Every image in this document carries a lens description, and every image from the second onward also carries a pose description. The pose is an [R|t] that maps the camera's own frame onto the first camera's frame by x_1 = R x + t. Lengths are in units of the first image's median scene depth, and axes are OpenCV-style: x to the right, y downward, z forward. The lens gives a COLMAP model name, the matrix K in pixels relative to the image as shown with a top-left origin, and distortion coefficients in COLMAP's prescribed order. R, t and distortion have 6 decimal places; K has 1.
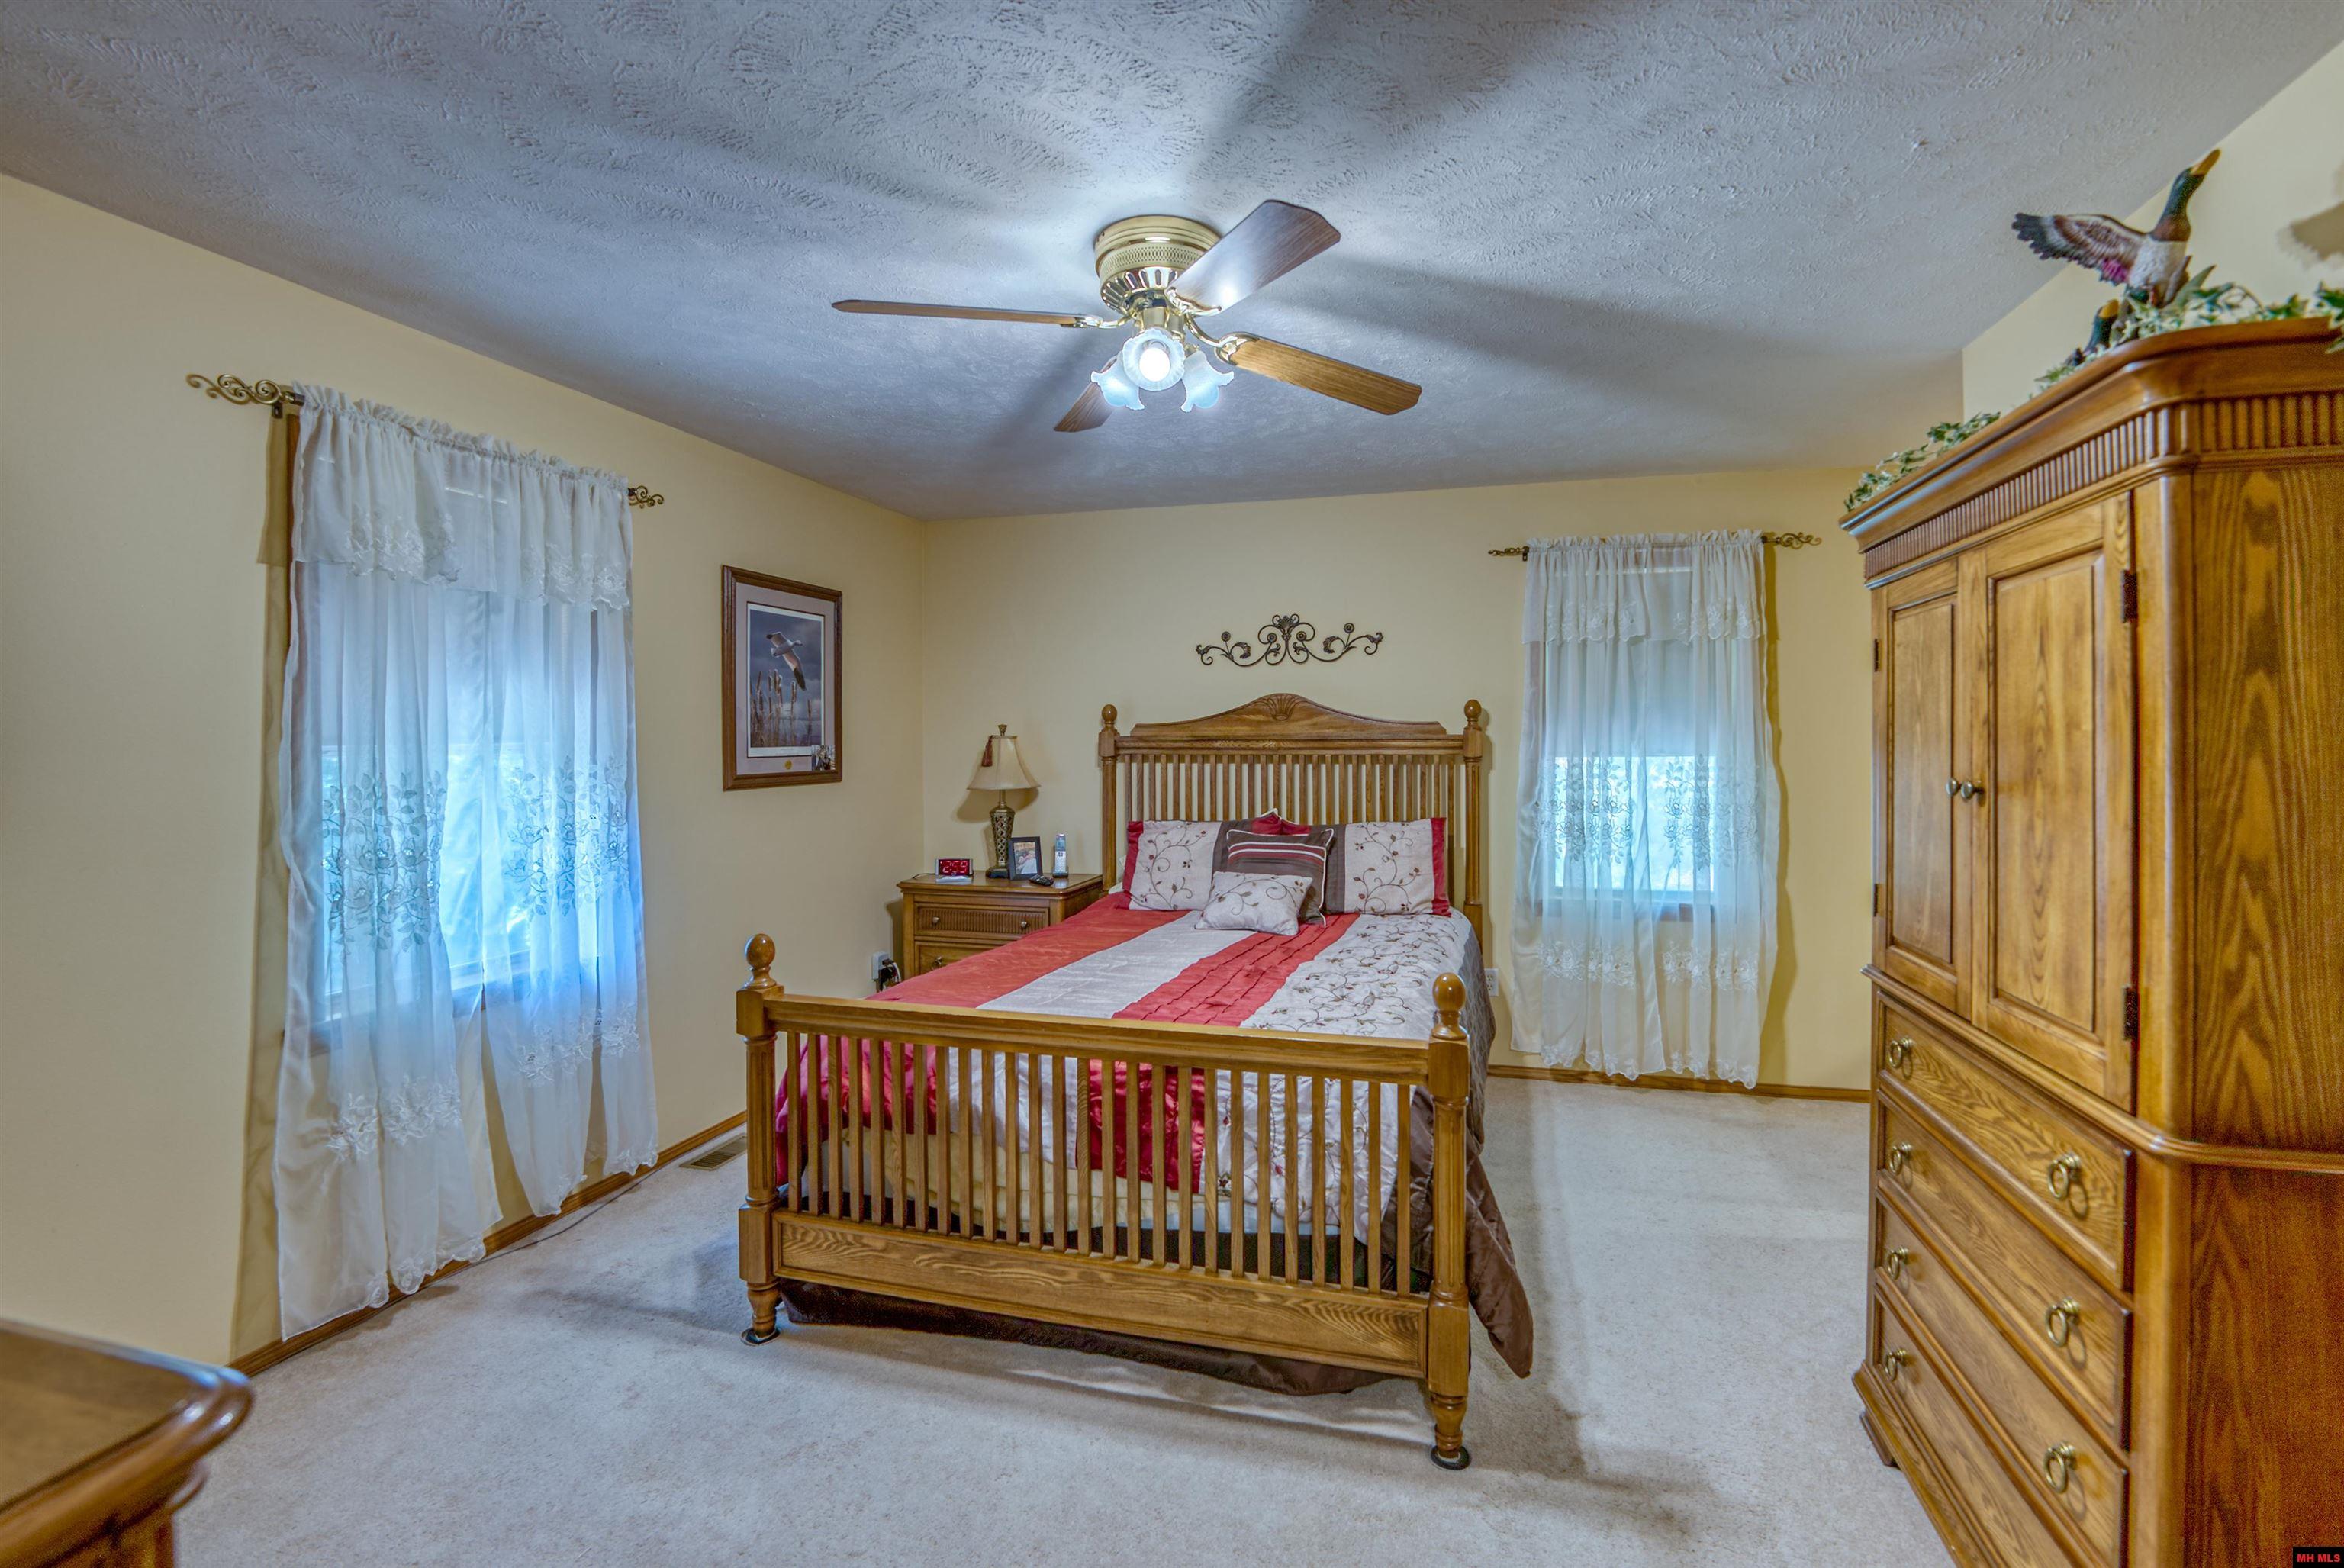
lens RADIAL K [[1016.3, 0, 1183.0], [0, 1016.3, 747.0], [0, 0, 1]] dist [-0.023397, 0.000309]
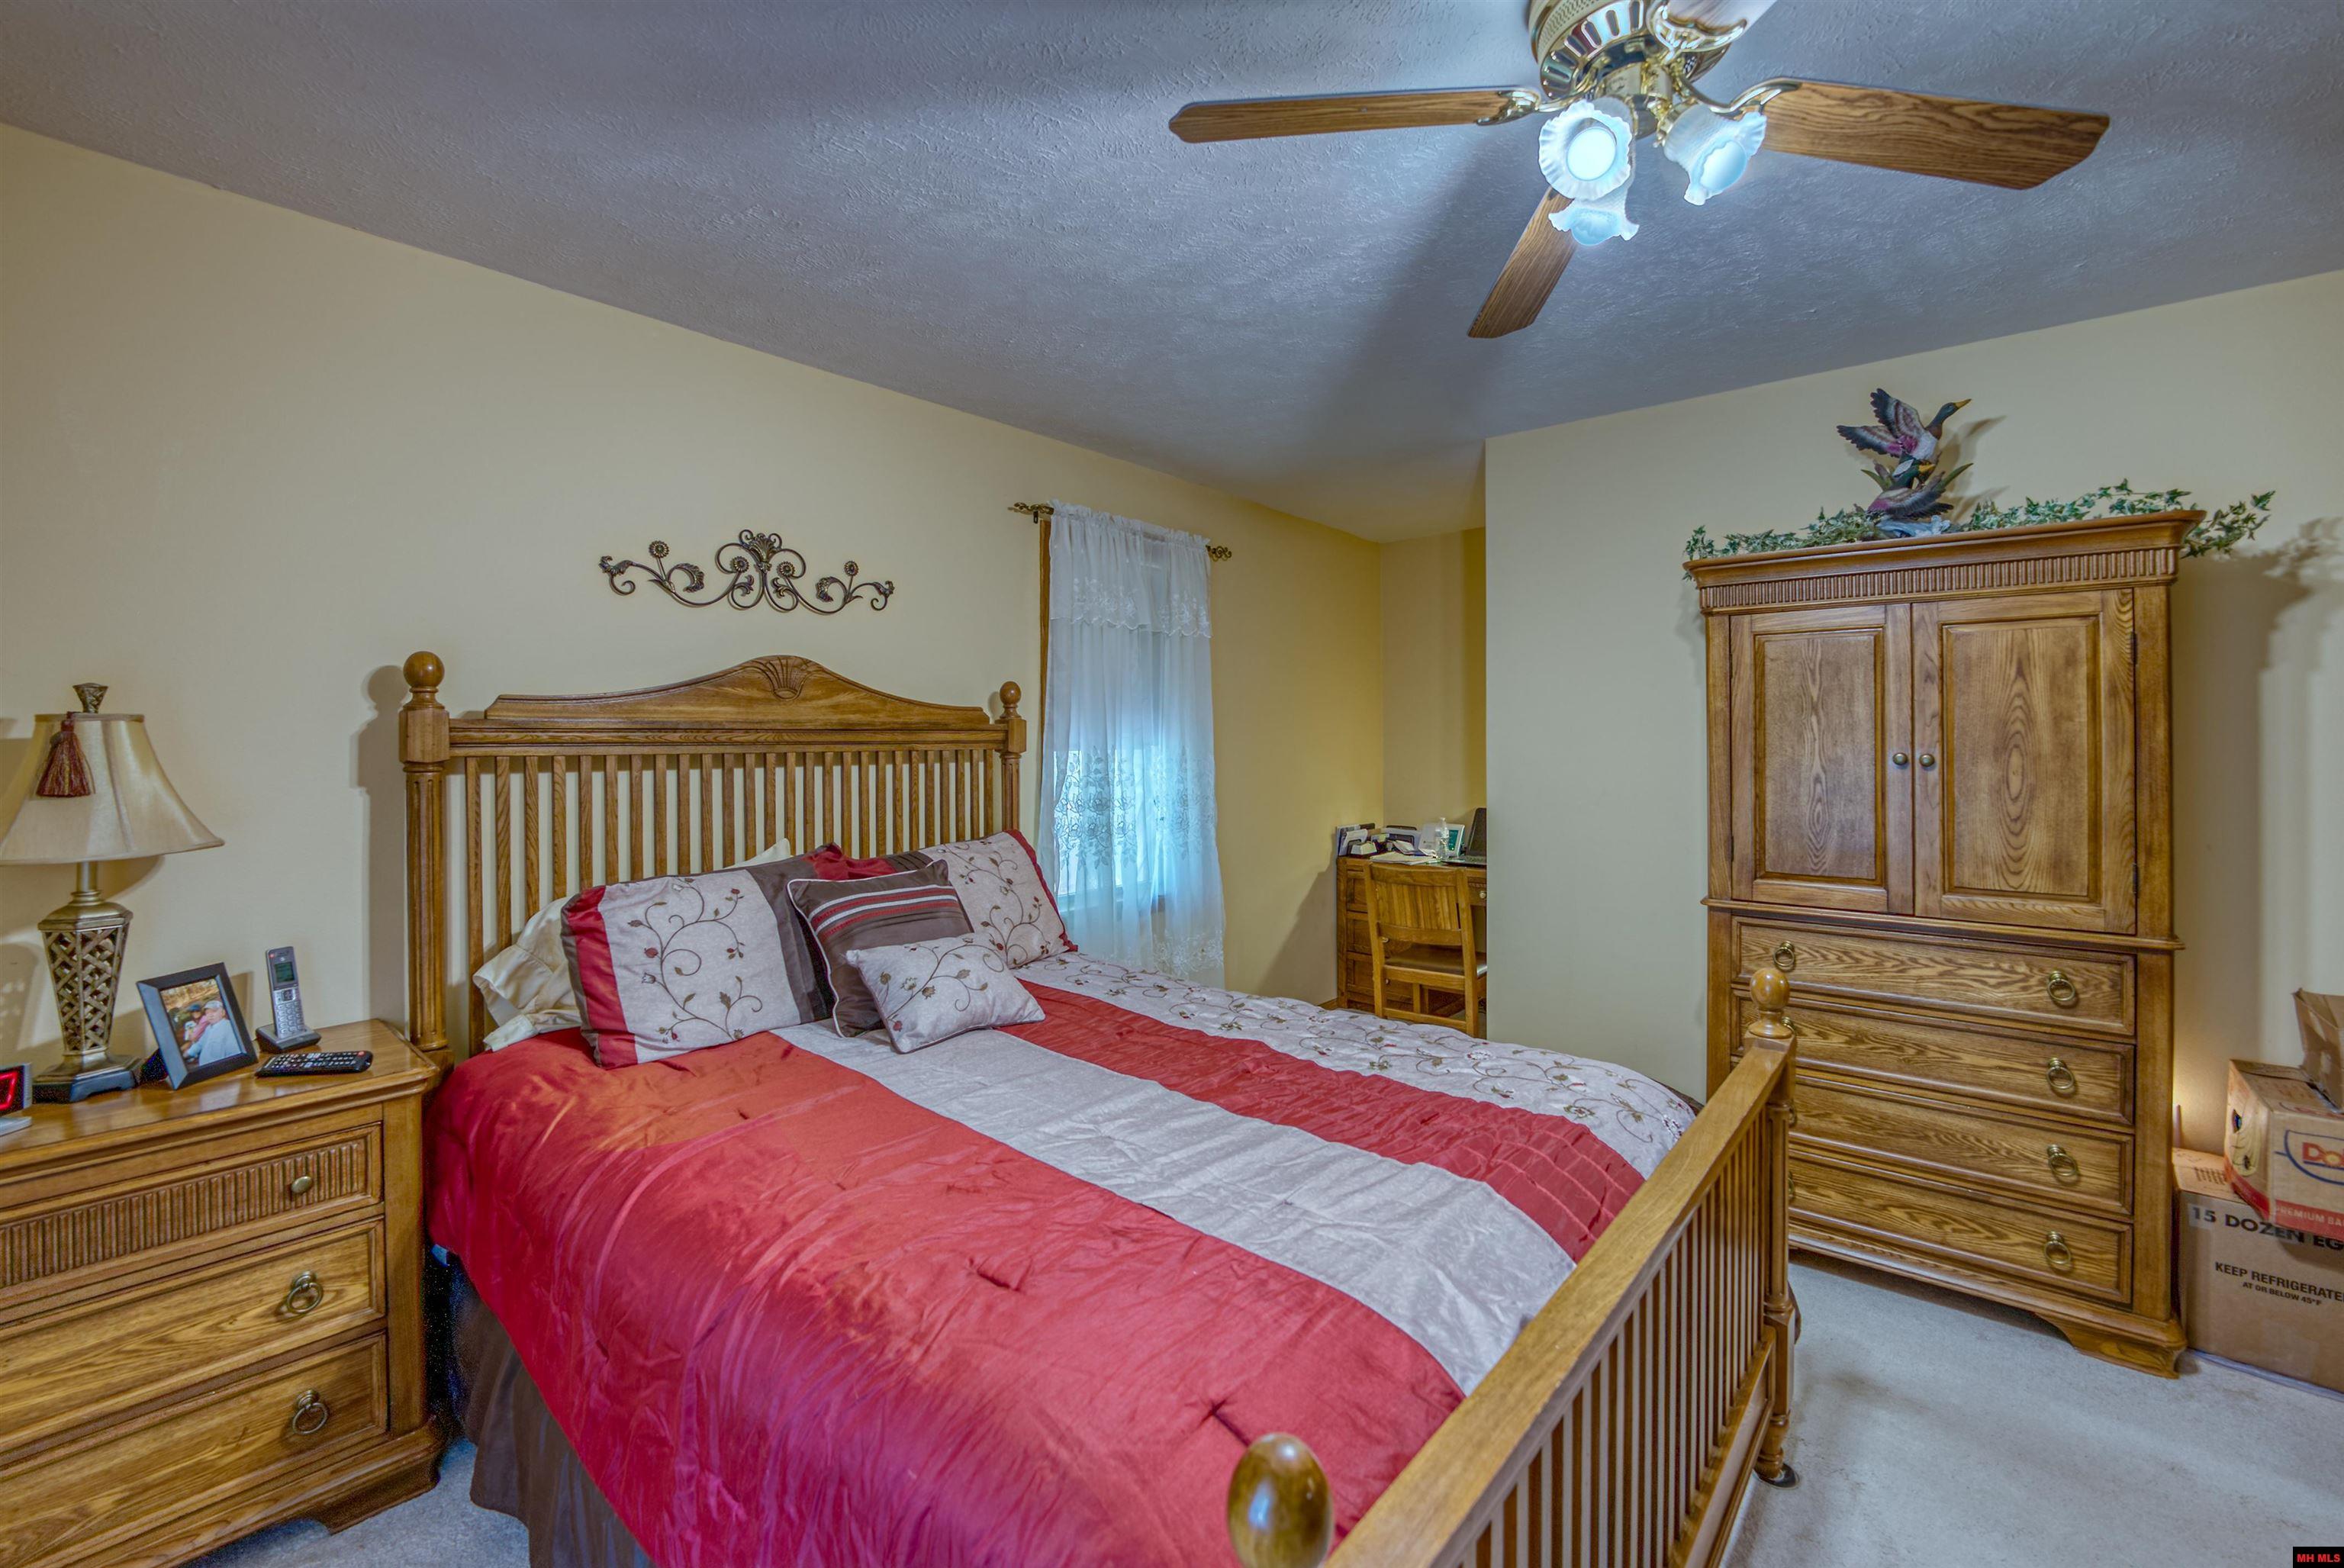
lens RADIAL K [[1016.3, 0, 1183.0], [0, 1016.3, 747.0], [0, 0, 1]] dist [-0.023397, 0.000309]
pose [[0.389726, -0.007041, 0.920904, -0.383066], [0.007047, 0.999964, 0.004663, 0.002666], [-0.920904, 0.004672, 0.389762, 0.521486]]
